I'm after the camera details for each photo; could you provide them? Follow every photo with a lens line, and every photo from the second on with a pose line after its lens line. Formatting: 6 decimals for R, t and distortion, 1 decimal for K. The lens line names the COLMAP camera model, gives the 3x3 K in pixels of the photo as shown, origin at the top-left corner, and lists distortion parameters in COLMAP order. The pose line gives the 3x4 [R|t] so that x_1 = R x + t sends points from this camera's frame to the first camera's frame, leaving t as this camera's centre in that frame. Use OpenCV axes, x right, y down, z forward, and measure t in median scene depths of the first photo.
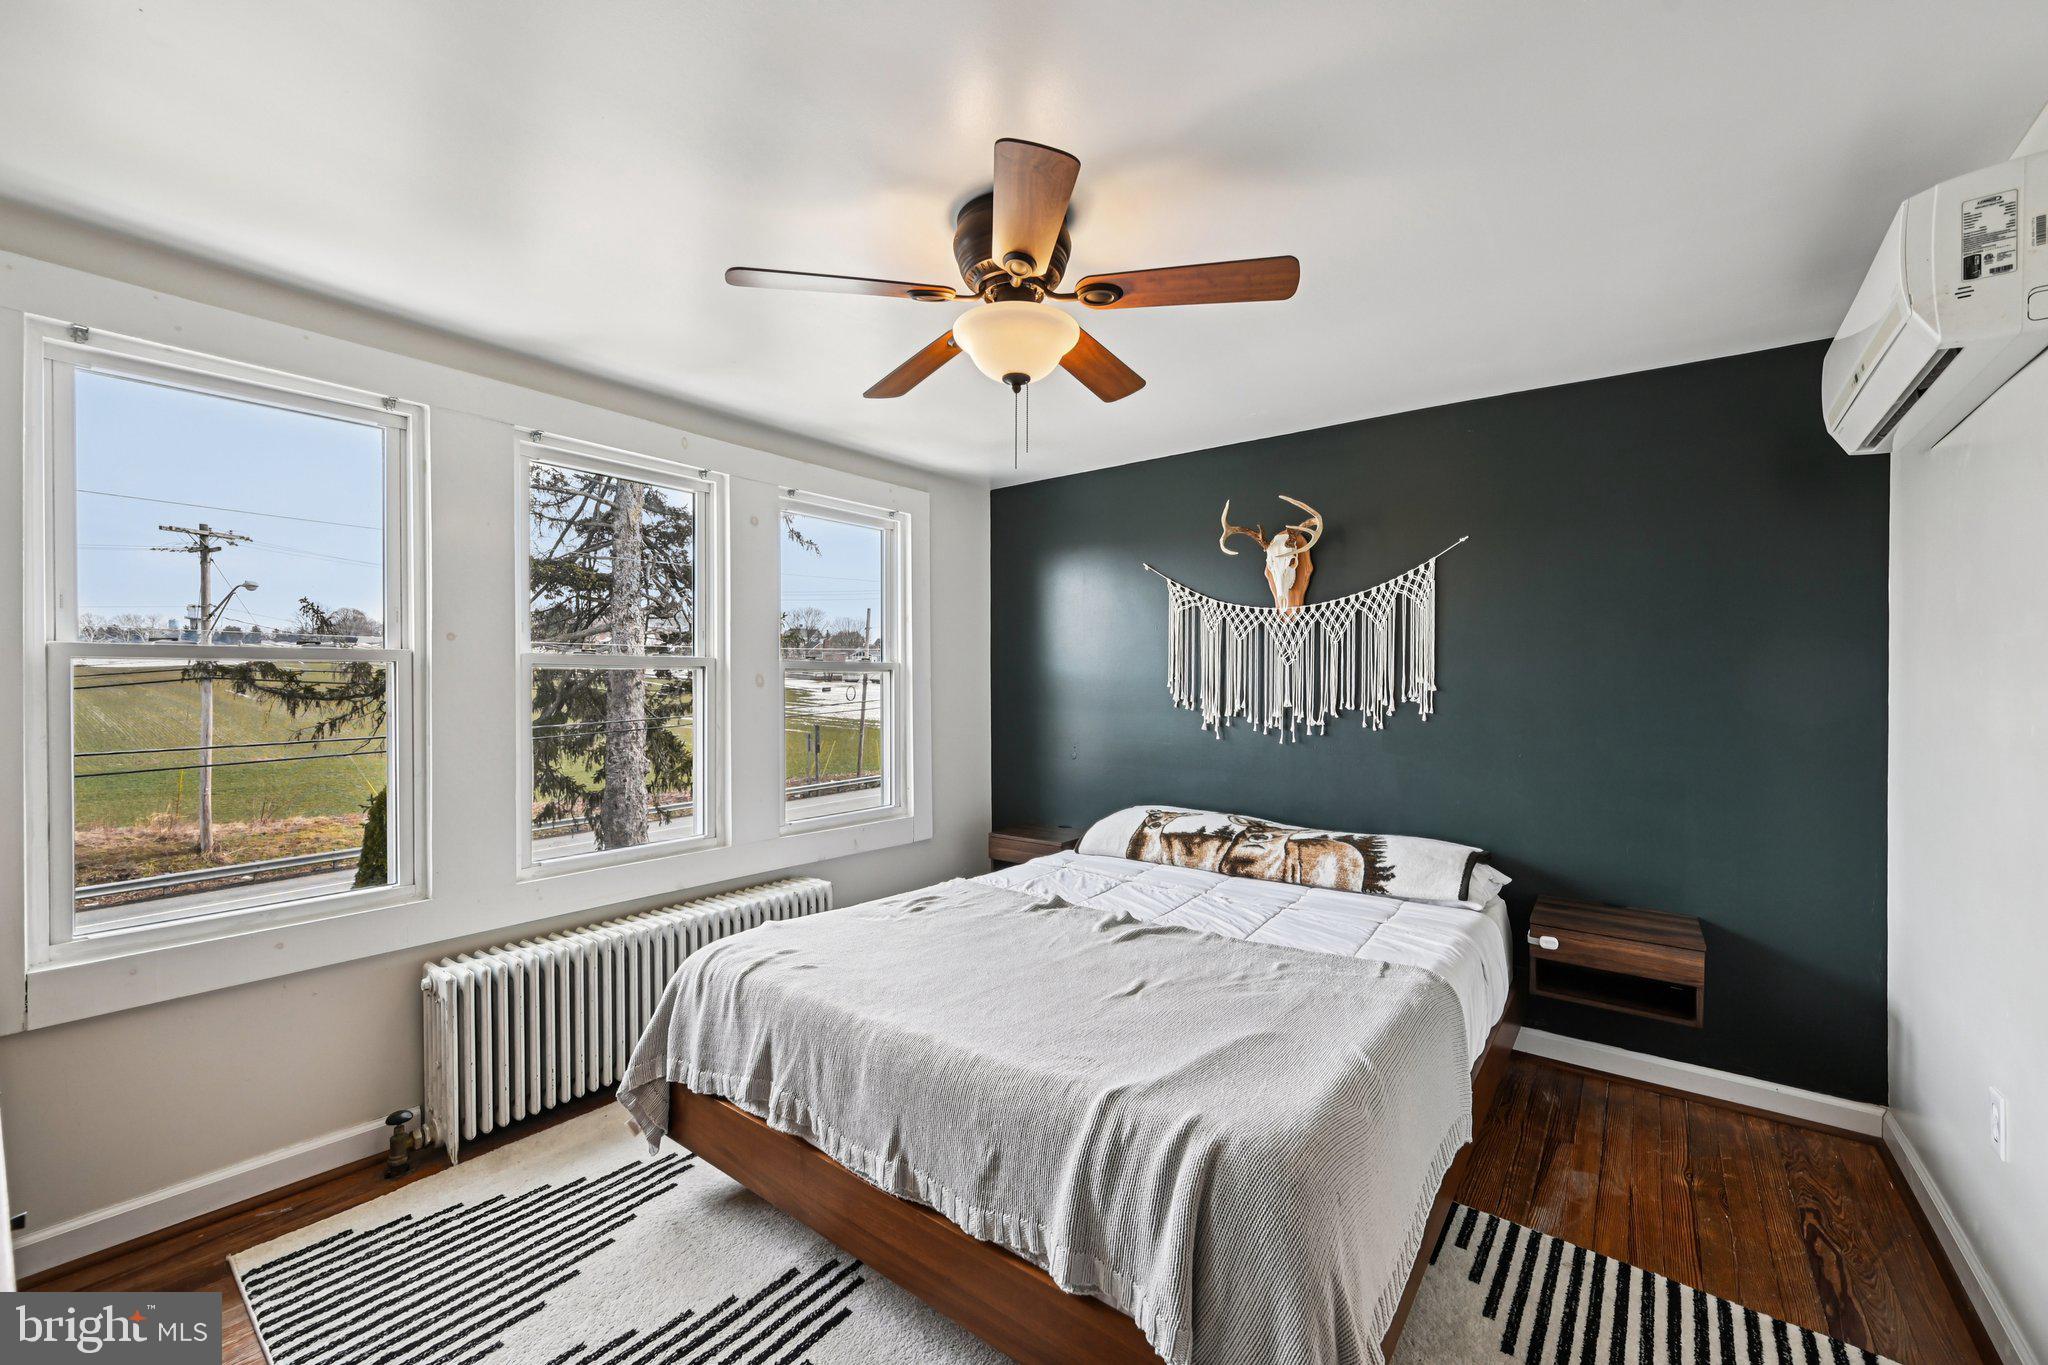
lens RADIAL K [[807.5, 0, 1033.6], [0, 807.5, 685.1], [0, 0, 1]] dist [-0.002840, -0.000113]
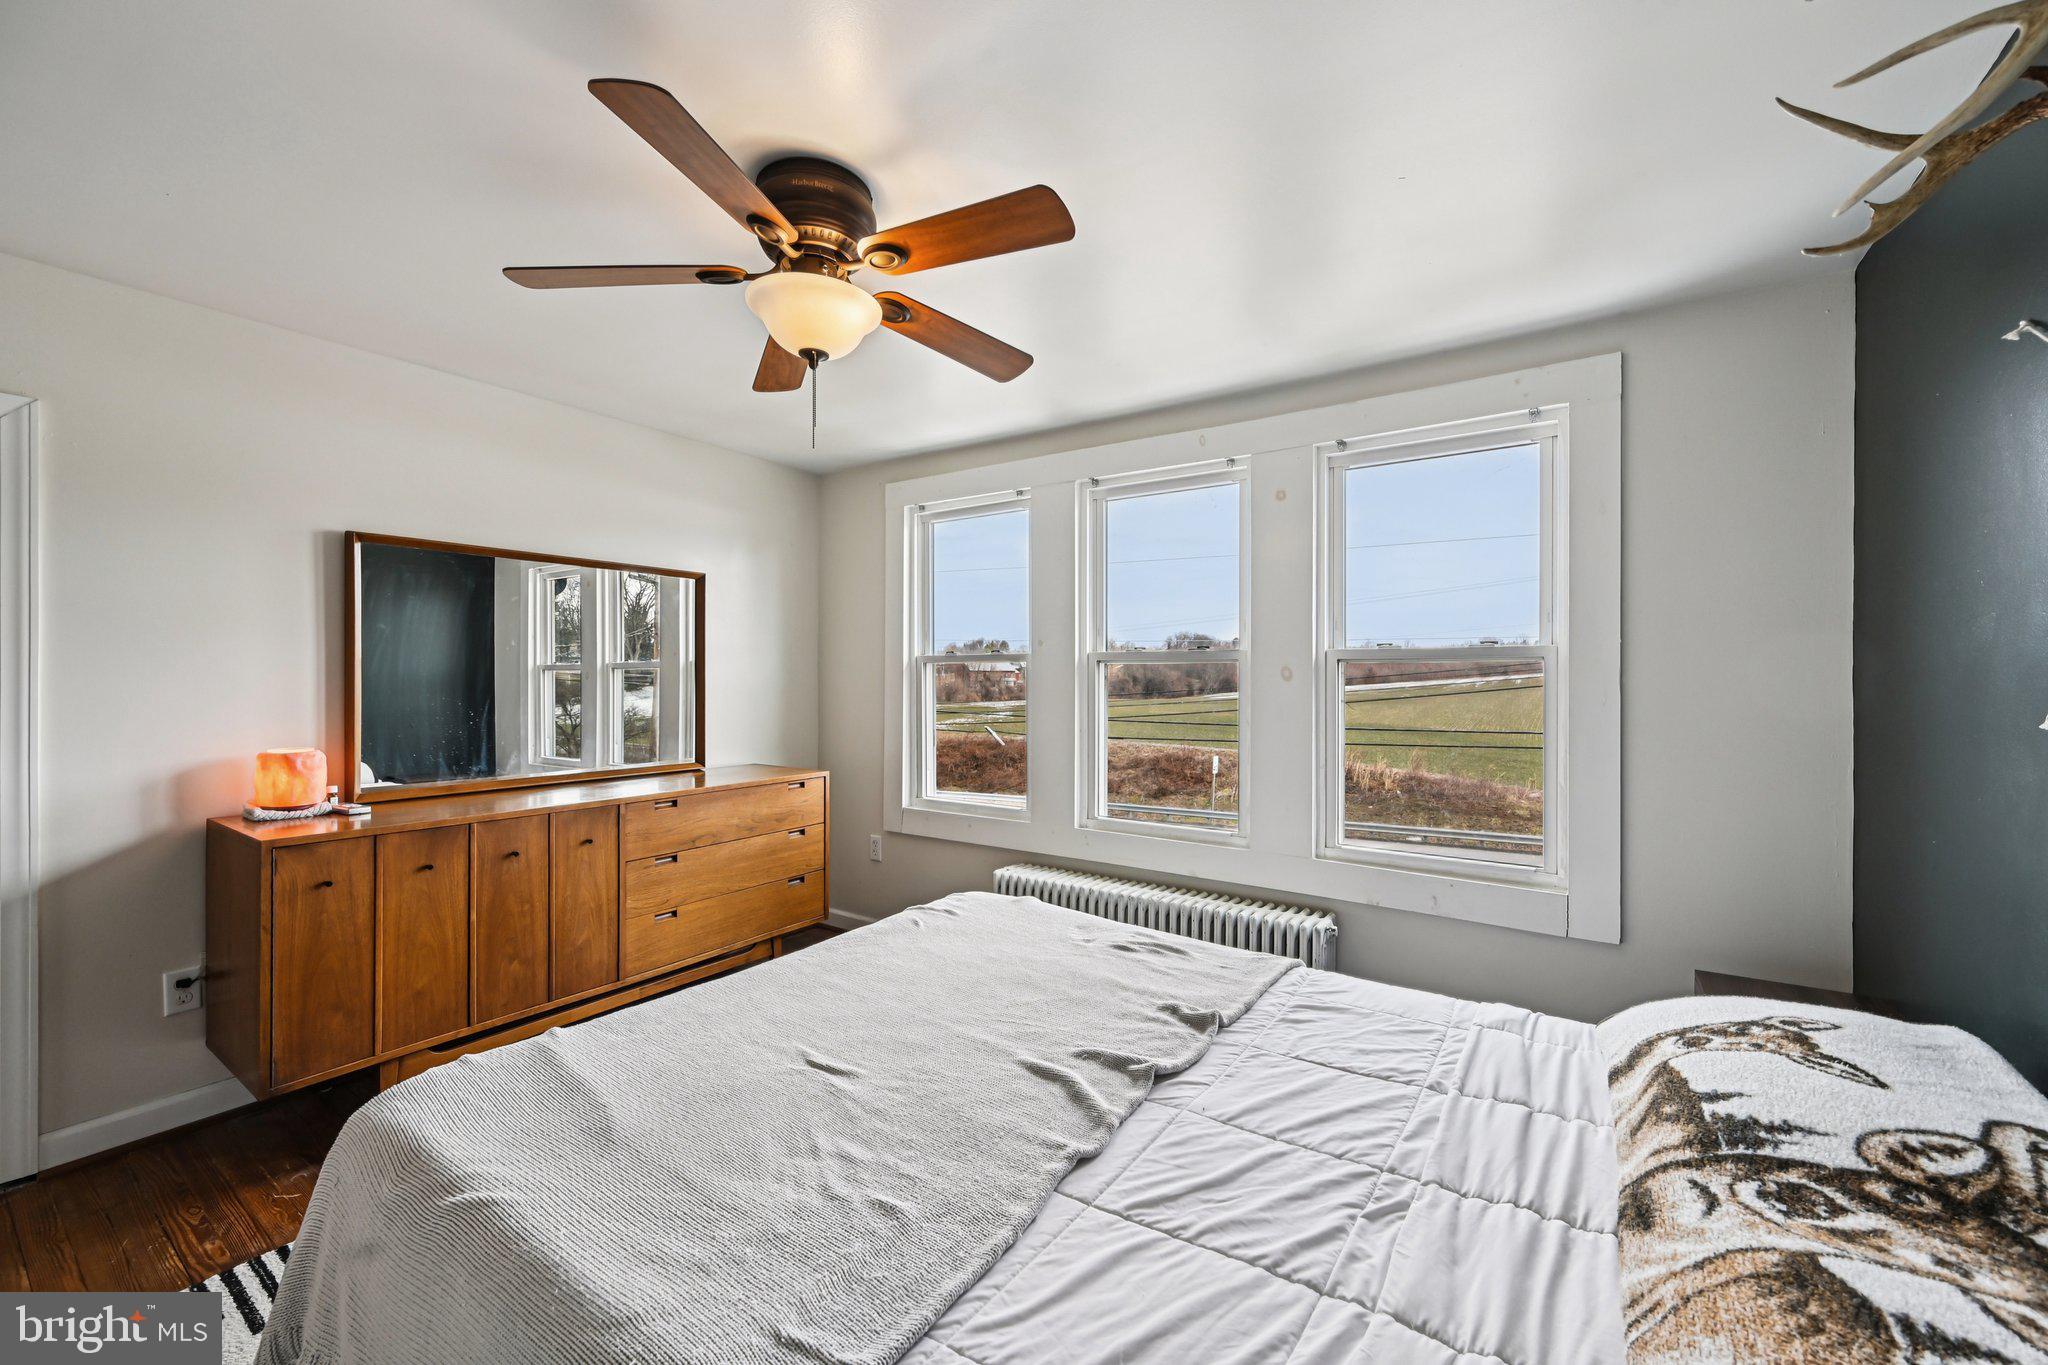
lens RADIAL K [[807.5, 0, 1033.6], [0, 807.5, 685.1], [0, 0, 1]] dist [-0.002840, -0.000113]
pose [[0.049878, 0.009075, -0.998714, 0.523727], [-0.008467, 0.999927, 0.008663, 0.001542], [0.998719, 0.008024, 0.049951, 0.669654]]
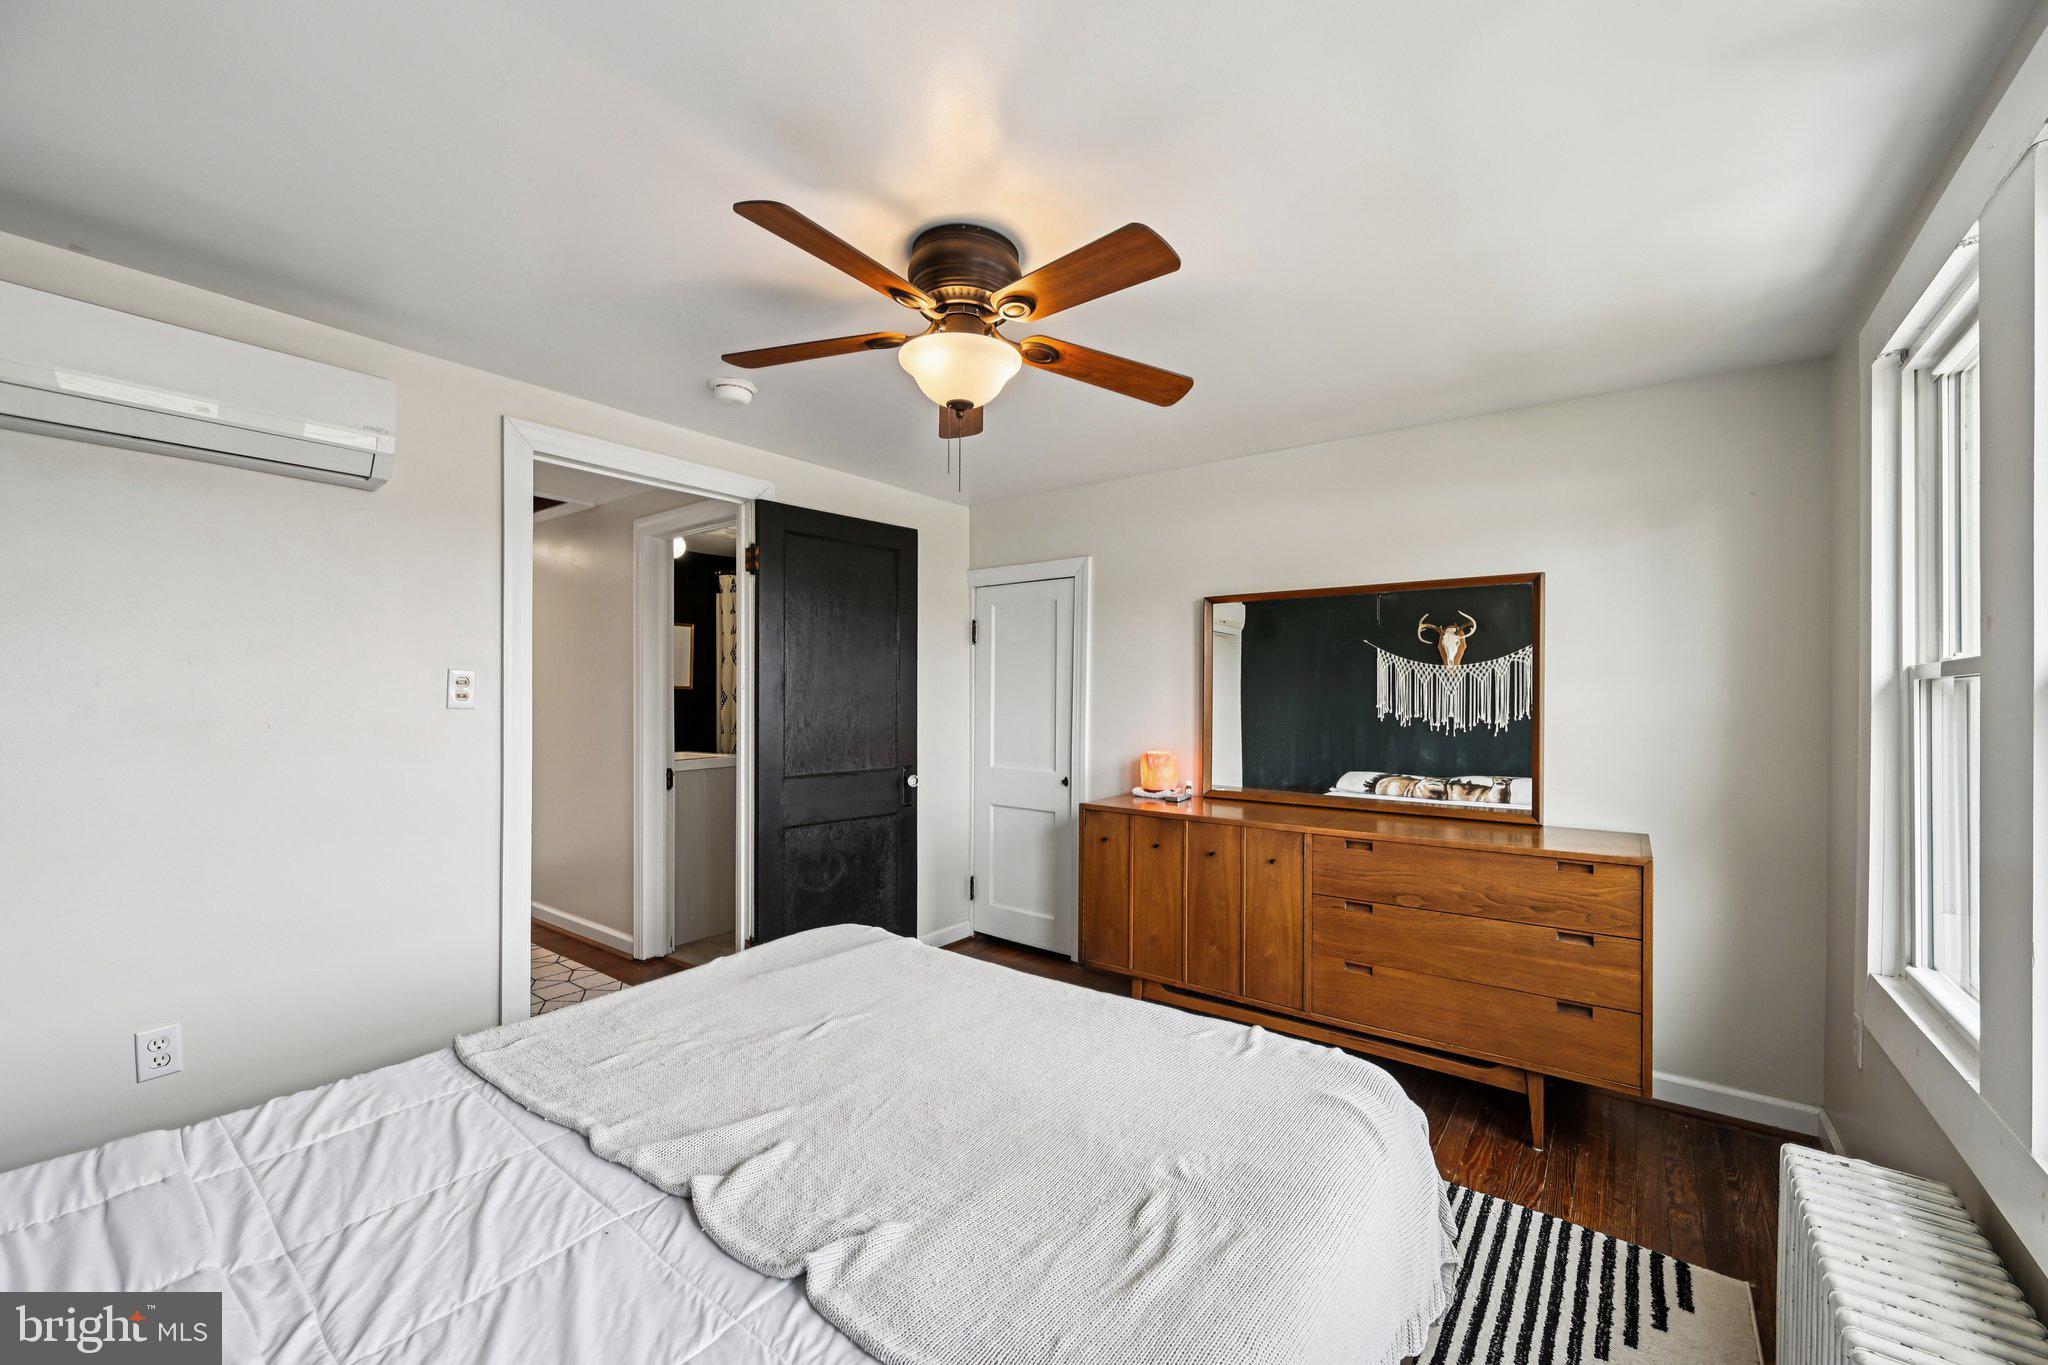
lens RADIAL K [[801.6, 0, 1032.8], [0, 801.6, 694.4], [0, 0, 1]] dist [-0.001345, -0.000062]
pose [[-0.999932, -0.006819, -0.009472, -0.060136], [-0.006833, 0.999976, 0.001399, -0.006021], [0.009462, 0.001463, -0.999954, 1.119063]]
